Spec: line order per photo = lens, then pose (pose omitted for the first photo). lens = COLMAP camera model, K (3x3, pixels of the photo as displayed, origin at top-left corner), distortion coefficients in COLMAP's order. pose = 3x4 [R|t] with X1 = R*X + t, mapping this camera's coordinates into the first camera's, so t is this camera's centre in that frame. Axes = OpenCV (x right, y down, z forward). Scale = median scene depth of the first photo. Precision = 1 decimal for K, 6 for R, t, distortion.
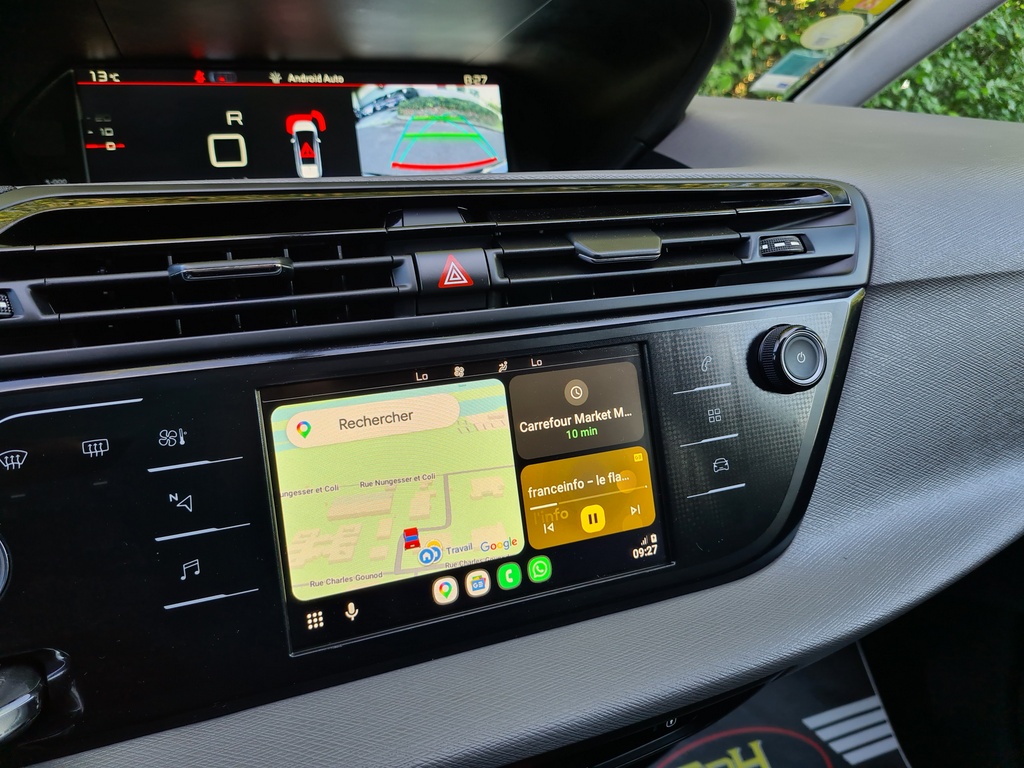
lens RADIAL K [[782.2, 0, 511.1], [0, 782.2, 375.8], [0, 0, 1]] dist [0.035697, -0.032676]
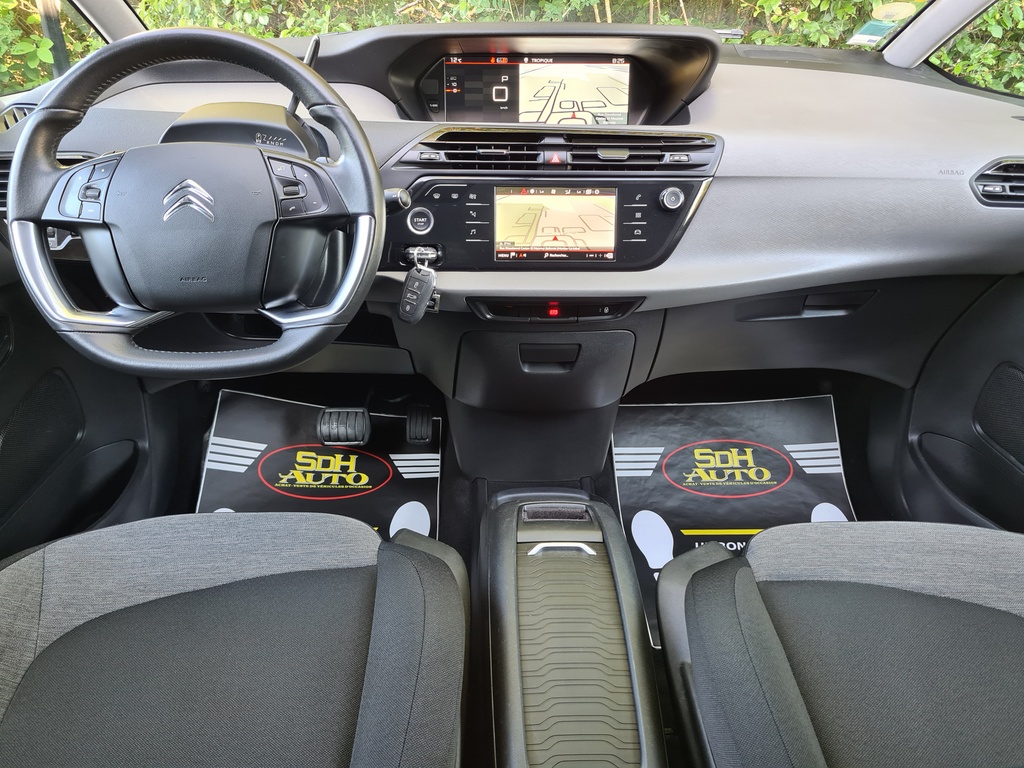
lens RADIAL K [[778.1, 0, 512.5], [0, 778.1, 378.1], [0, 0, 1]] dist [0.041598, -0.035696]
pose [[0.942311, 0.170018, -0.288348, 0.702188], [-0.122127, 0.976649, 0.176753, 0.174275], [0.311666, -0.131341, 0.941071, -1.852336]]
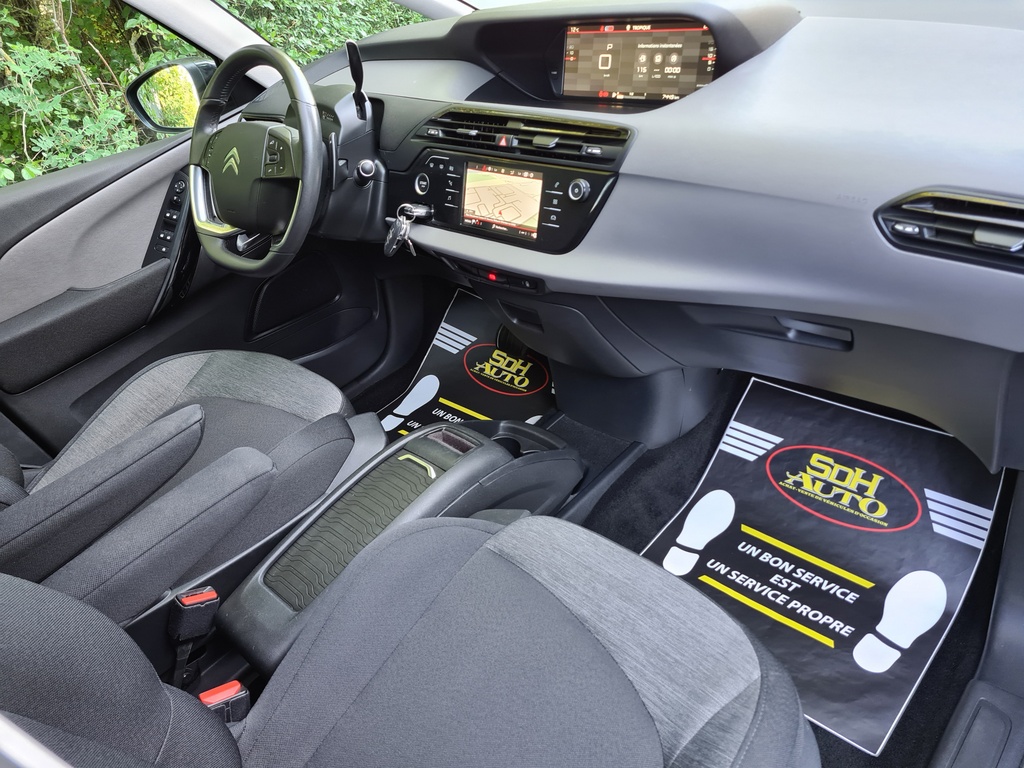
lens RADIAL K [[775.3, 0, 512.0], [0, 775.3, 384.0], [0, 0, 1]] dist [0.048873, -0.034782]
pose [[0.415025, 0.436264, -0.798391, 2.752330], [-0.151428, 0.898419, 0.412205, -0.507051], [0.897120, -0.050176, 0.438929, -0.523991]]
